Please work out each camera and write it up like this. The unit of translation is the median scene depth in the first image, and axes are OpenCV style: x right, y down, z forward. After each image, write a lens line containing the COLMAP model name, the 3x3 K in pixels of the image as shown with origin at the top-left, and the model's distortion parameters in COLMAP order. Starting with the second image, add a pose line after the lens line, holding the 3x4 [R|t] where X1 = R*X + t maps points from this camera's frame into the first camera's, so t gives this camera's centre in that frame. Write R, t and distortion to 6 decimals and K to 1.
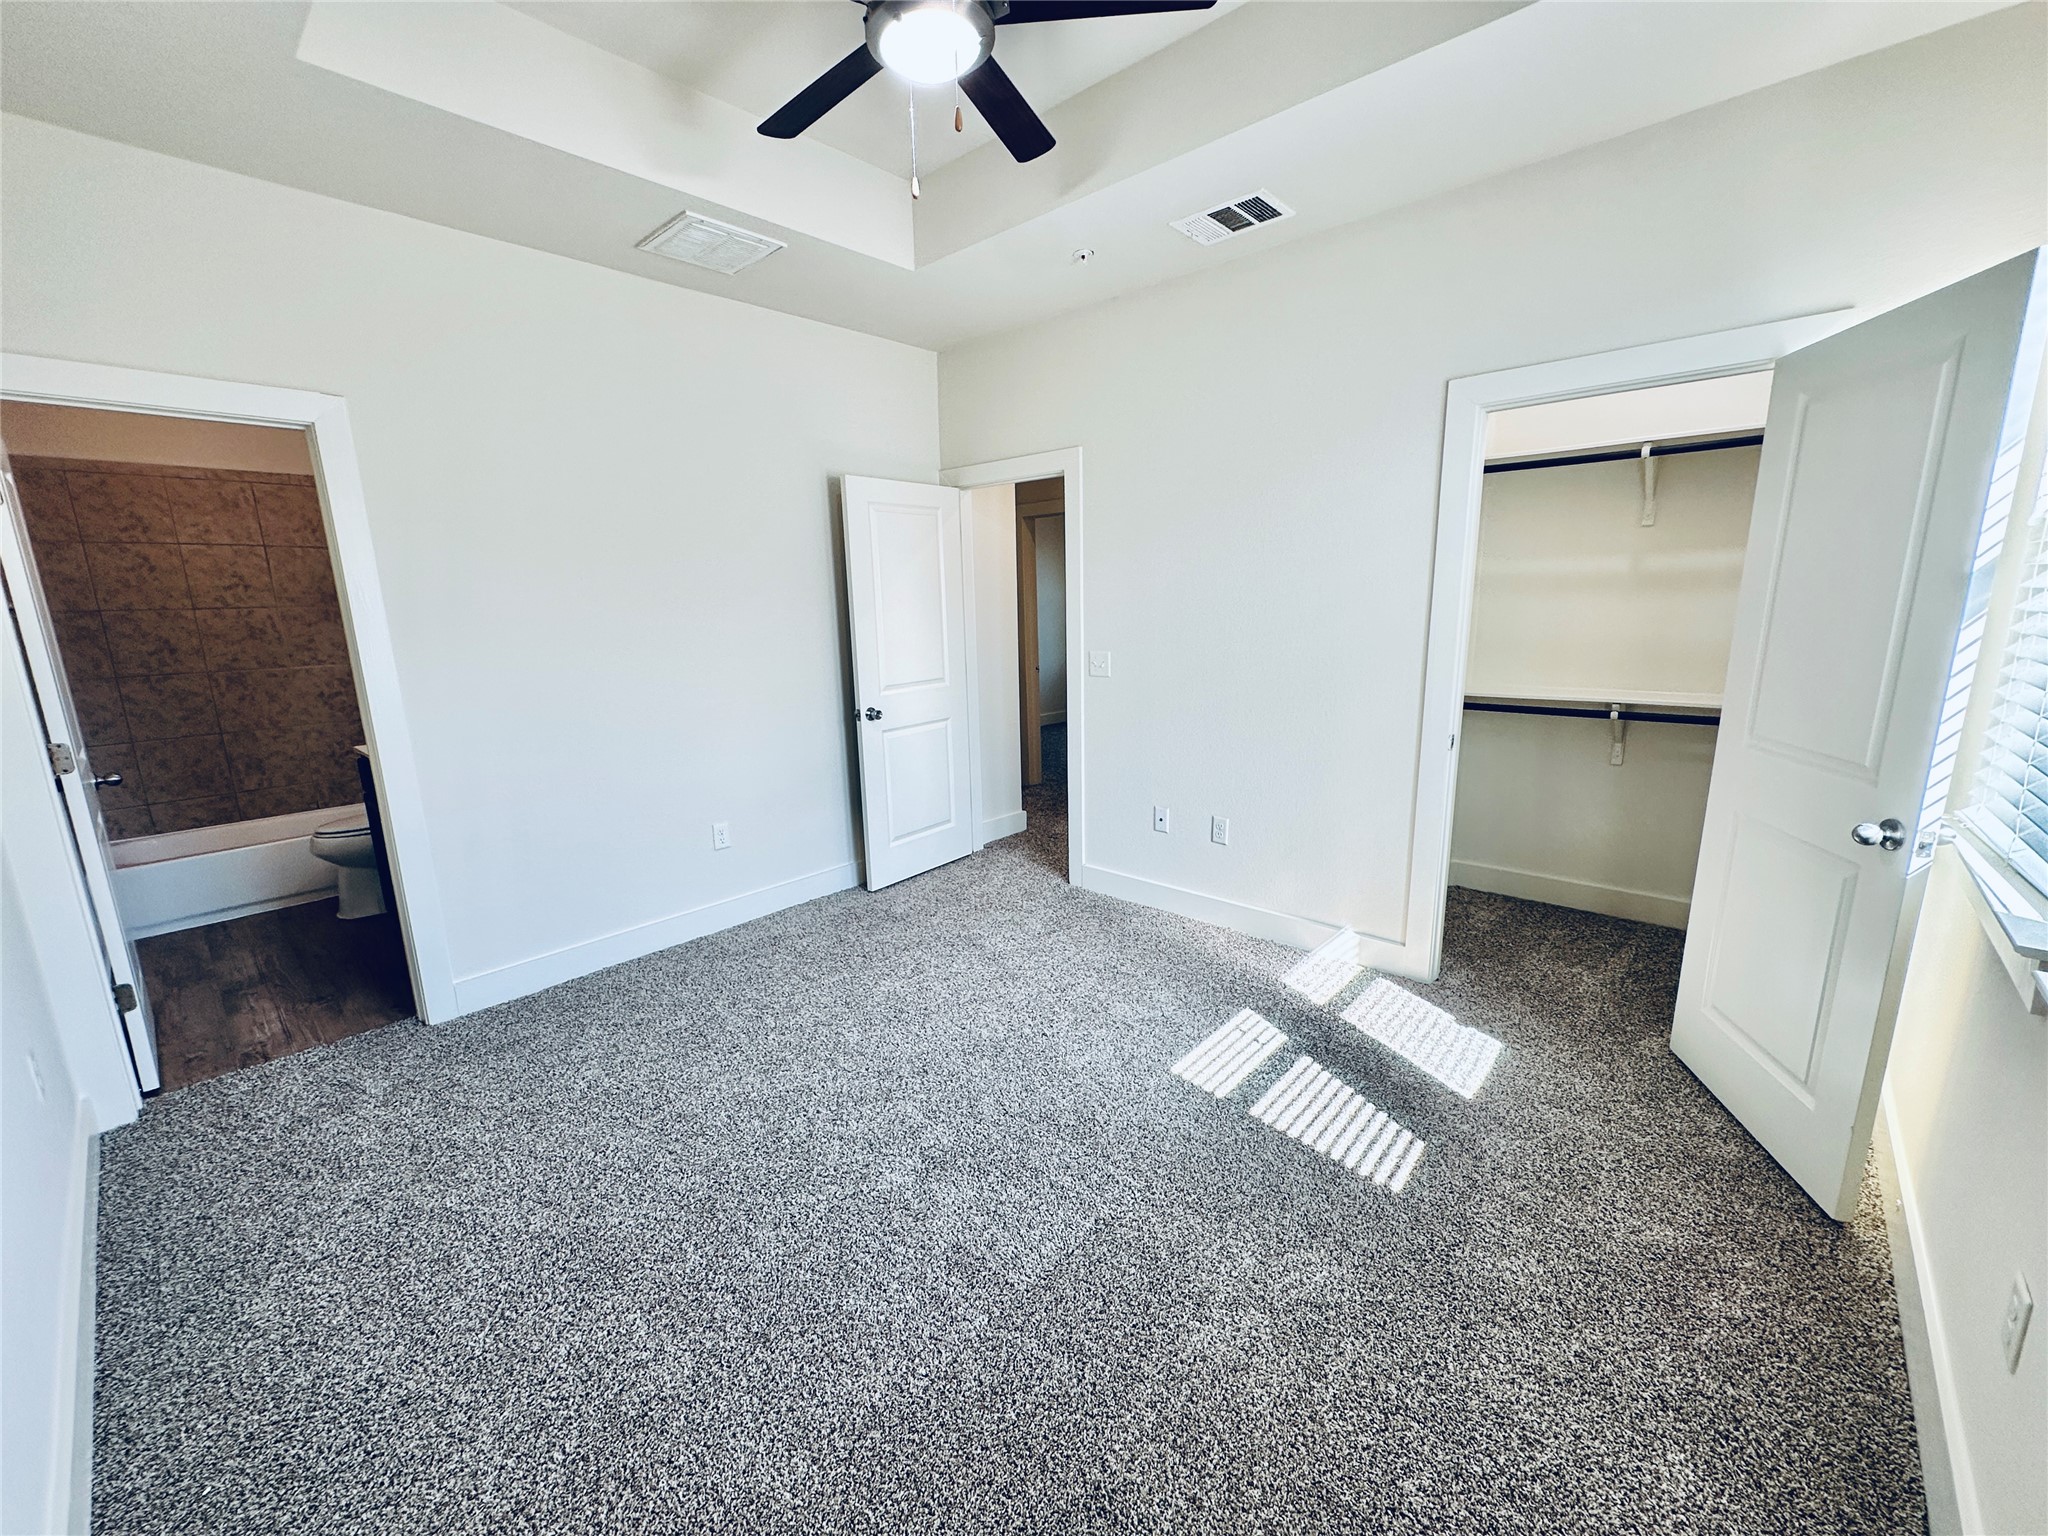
lens RADIAL K [[815.0, 0, 1027.9], [0, 815.0, 767.9], [0, 0, 1]] dist [-0.003255, 0.000827]
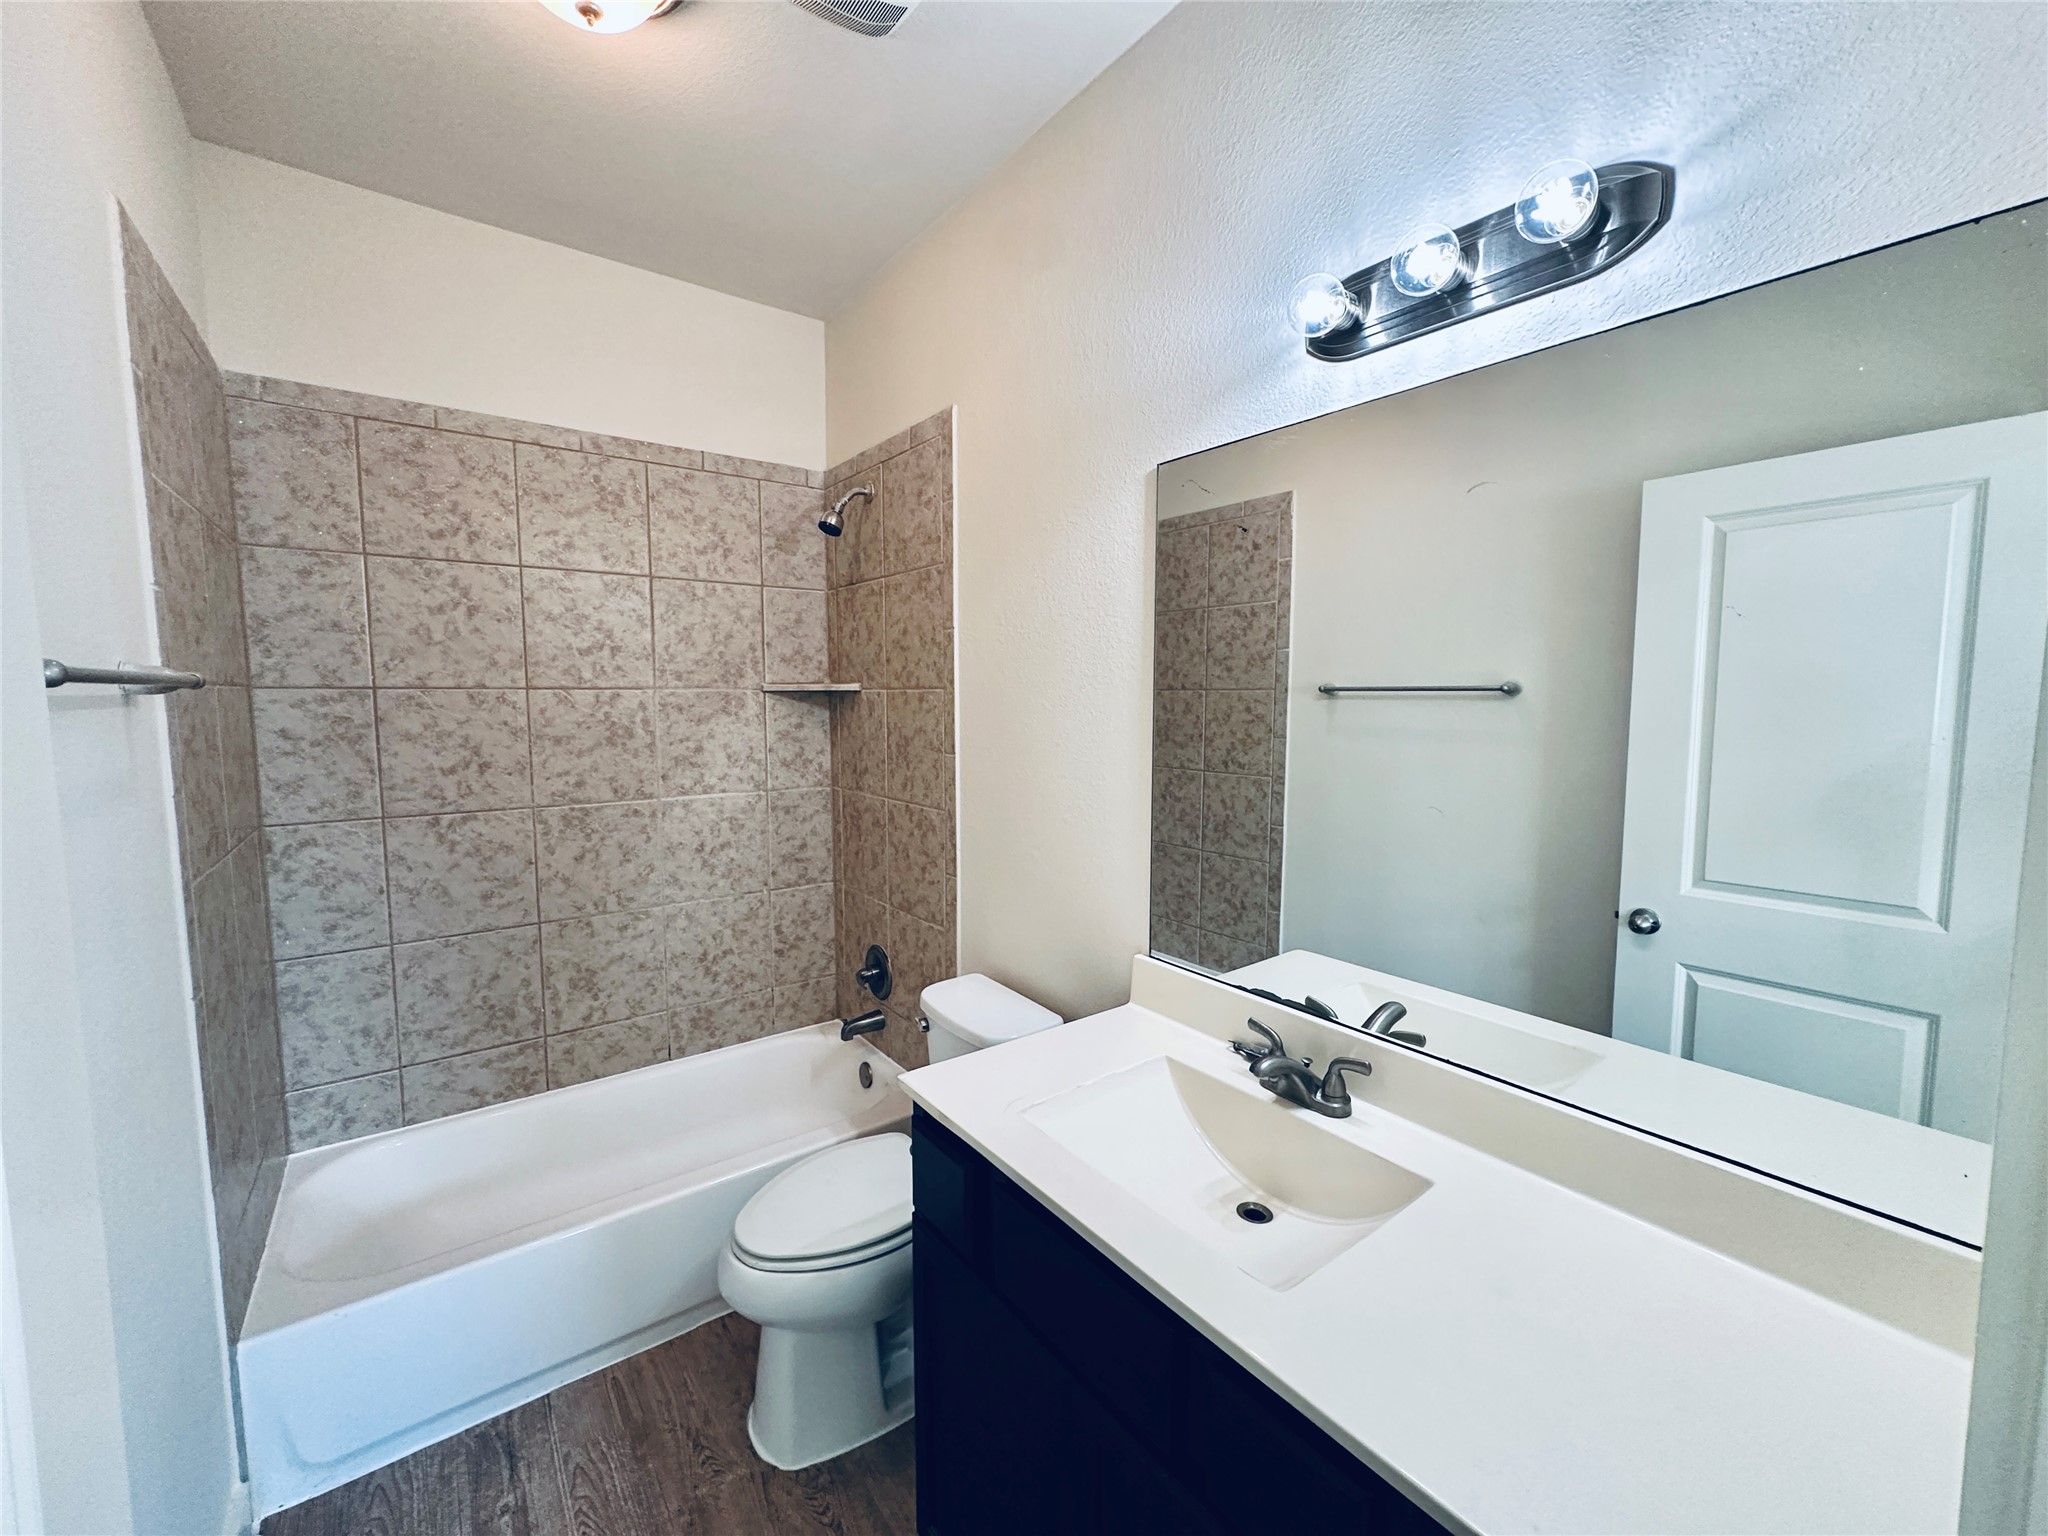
lens RADIAL K [[815.0, 0, 1028.0], [0, 815.0, 765.1], [0, 0, 1]] dist [-0.003255, 0.000827]
pose [[0.983291, 0.035432, -0.178560, -0.604276], [-0.056751, 0.991657, -0.115740, -0.102080], [0.172969, 0.123940, 0.977098, 0.540254]]
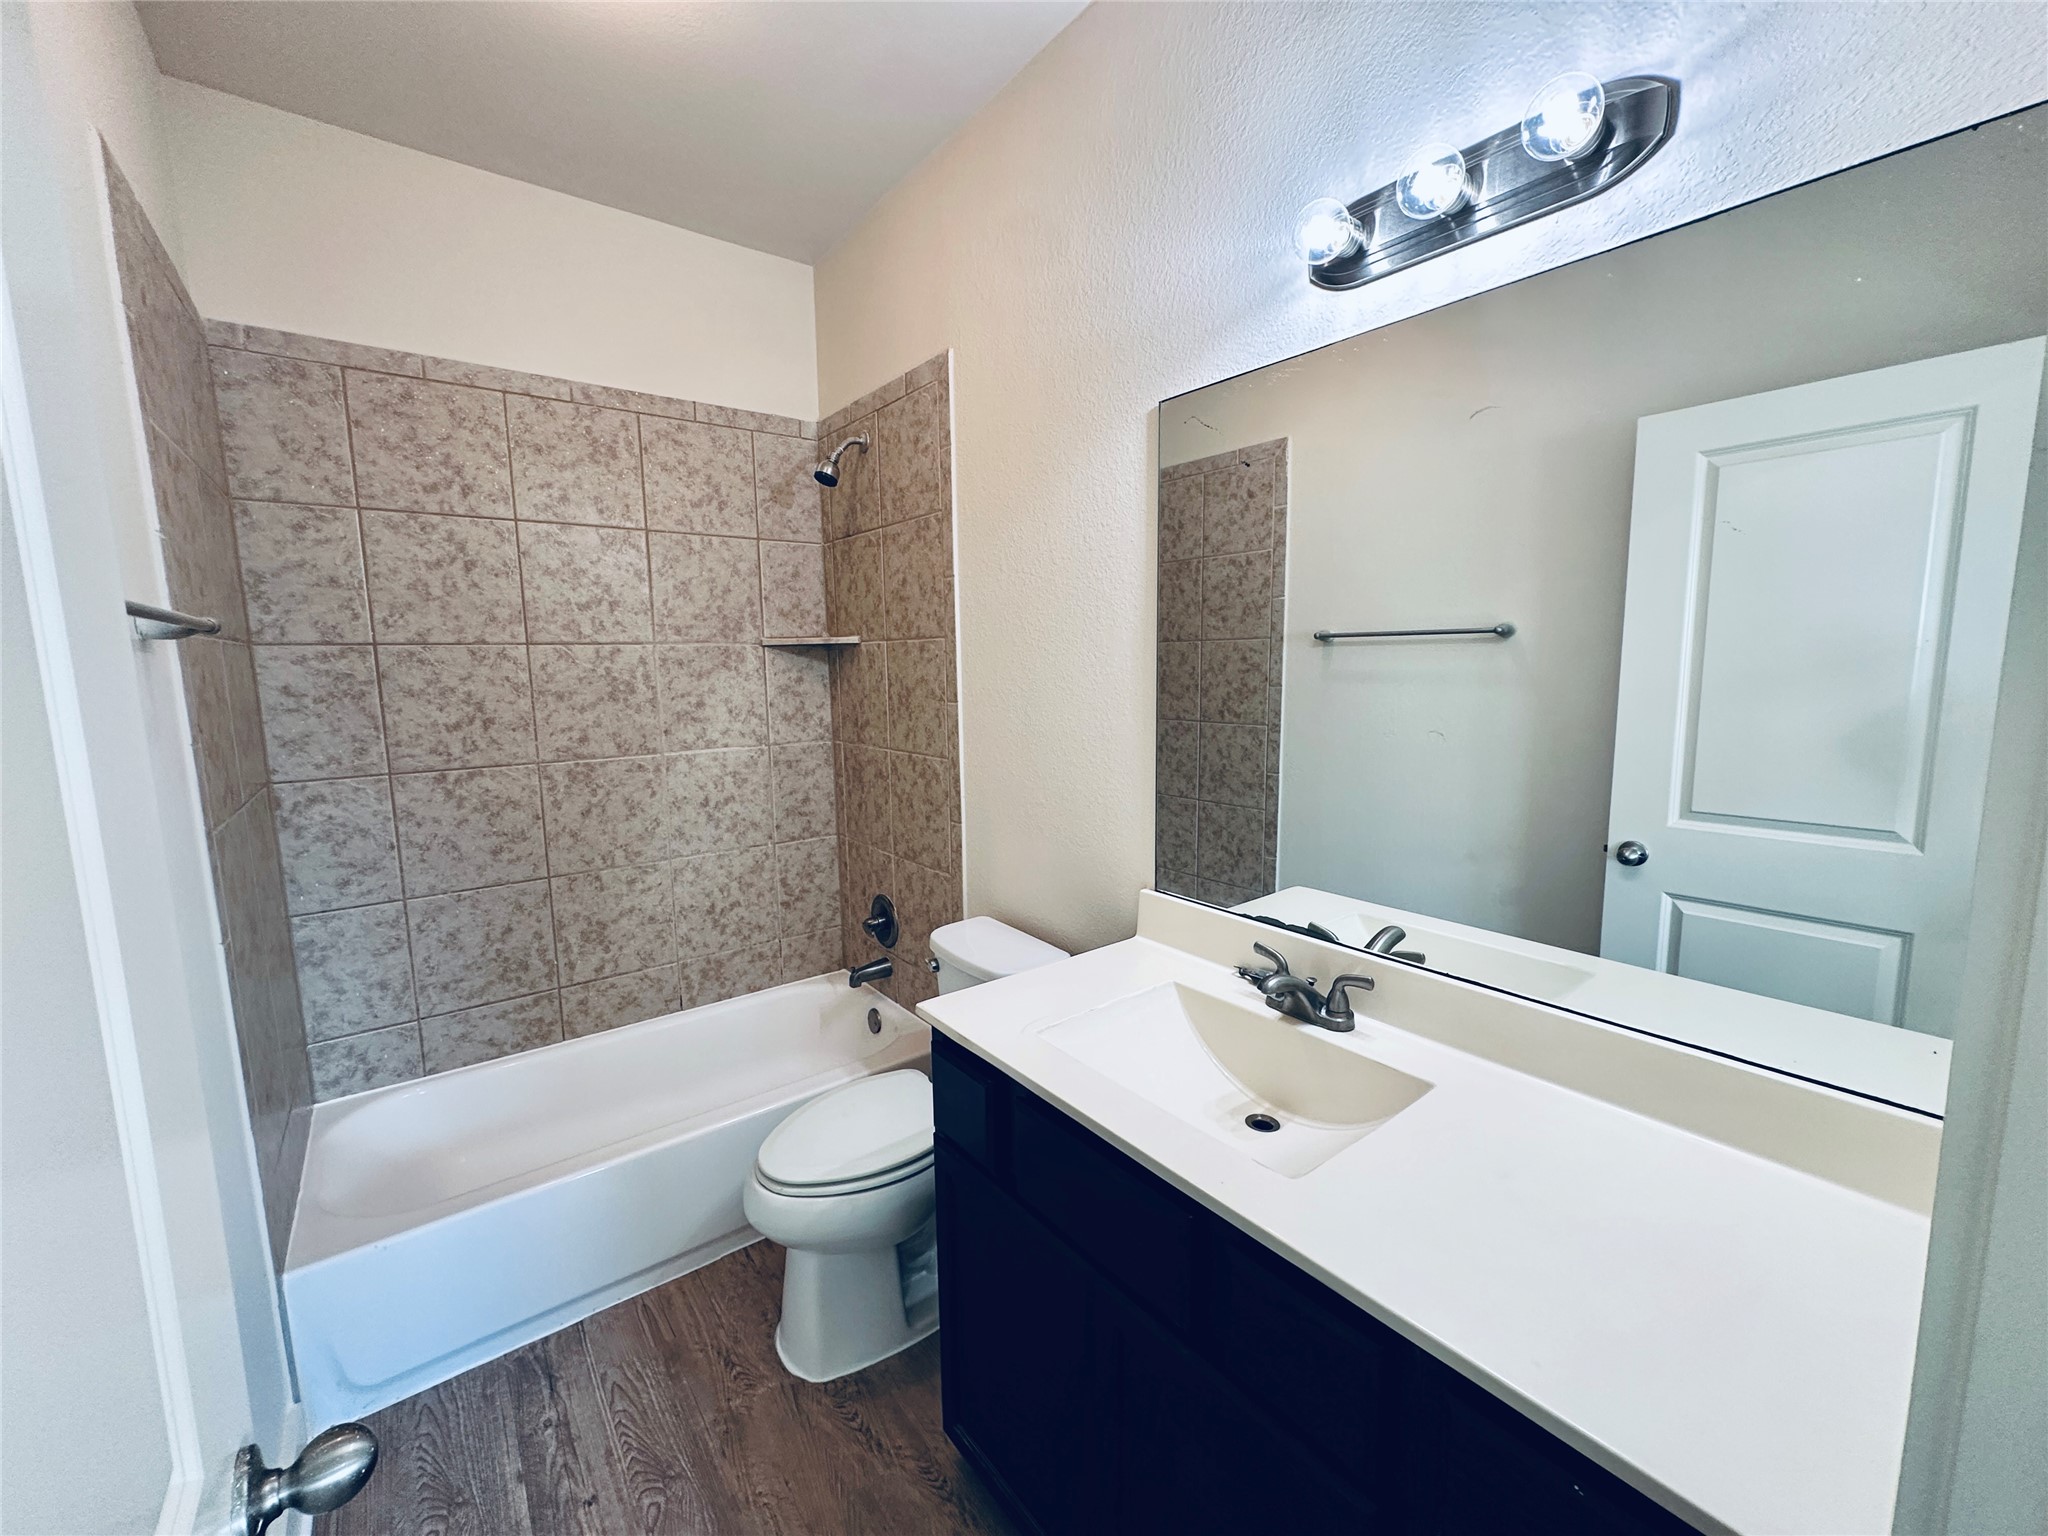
lens RADIAL K [[815.0, 0, 1028.0], [0, 815.0, 765.5], [0, 0, 1]] dist [-0.003255, 0.000827]
pose [[0.985905, 0.026384, -0.165215, -0.610479], [-0.039021, 0.996516, -0.073713, -0.089489], [0.162694, 0.079121, 0.983499, 0.533978]]
